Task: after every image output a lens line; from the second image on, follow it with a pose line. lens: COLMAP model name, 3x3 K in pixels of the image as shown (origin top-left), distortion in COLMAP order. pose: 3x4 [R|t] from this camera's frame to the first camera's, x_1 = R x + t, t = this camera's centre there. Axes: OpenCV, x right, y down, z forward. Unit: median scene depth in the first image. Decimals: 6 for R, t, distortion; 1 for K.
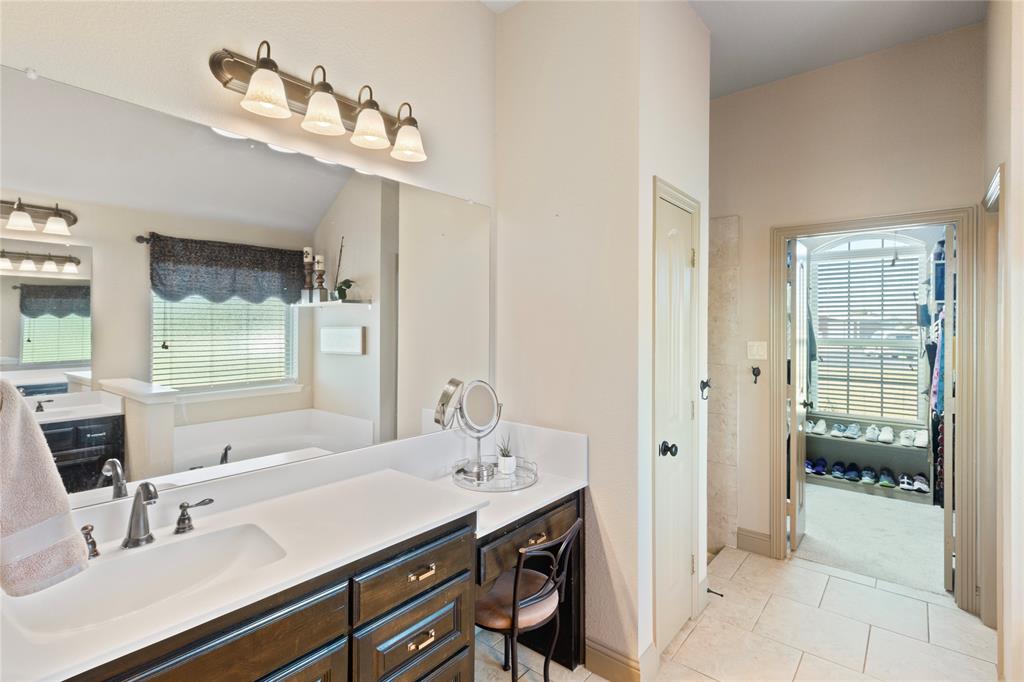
lens RADIAL K [[486.3, 0, 496.7], [0, 486.3, 335.1], [0, 0, 1]] dist [0.010615, -0.002402]
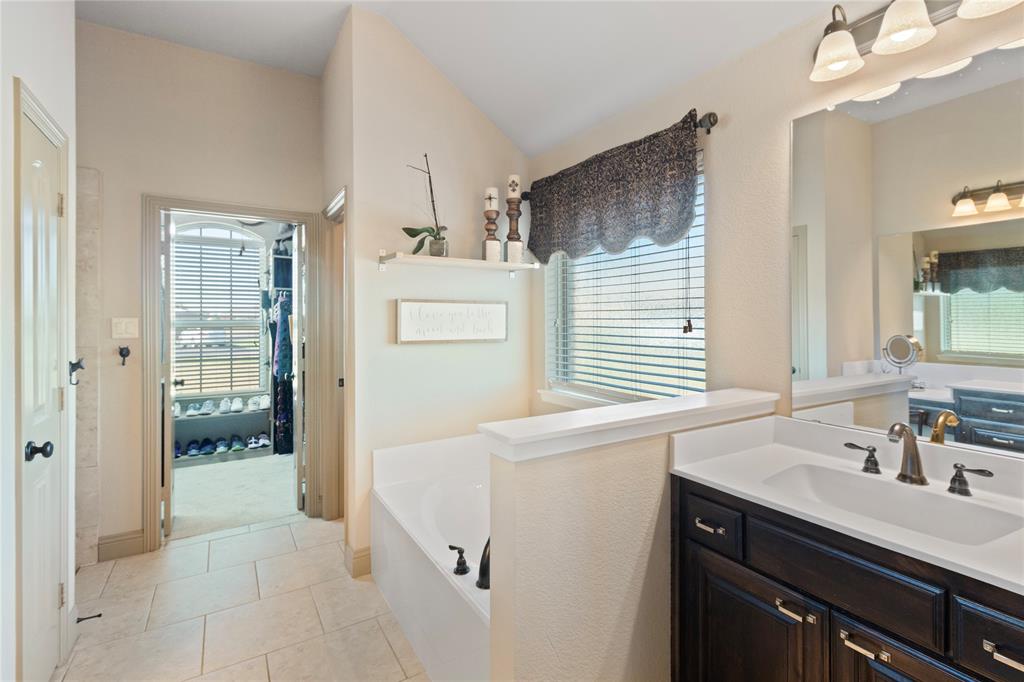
lens RADIAL K [[486.3, 0, 518.7], [0, 486.3, 324.8], [0, 0, 1]] dist [0.010615, -0.002402]
pose [[0.316349, -0.005789, 0.948625, -0.071809], [0.009307, 0.999952, 0.002999, 0.024489], [-0.948597, 0.007880, 0.316387, 0.029642]]
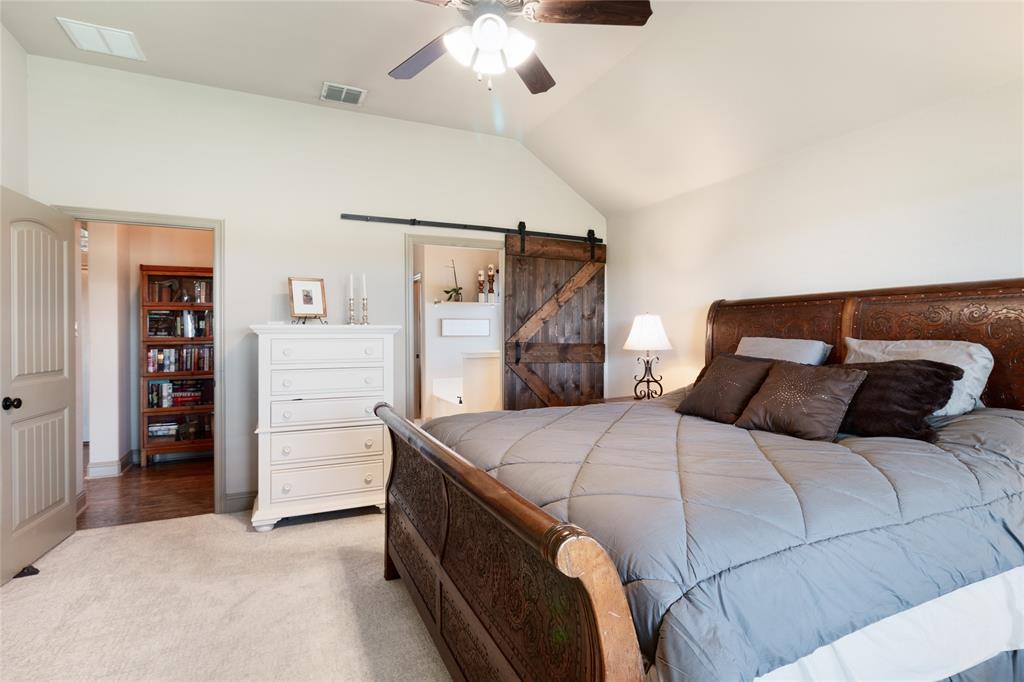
lens RADIAL K [[486.3, 0, 508.6], [0, 486.3, 329.8], [0, 0, 1]] dist [0.010615, -0.002402]
pose [[0.447197, 0.003241, 0.894430, -0.951497], [0.011464, 0.999891, -0.009354, 0.047981], [-0.894362, 0.014437, 0.447110, -0.604204]]
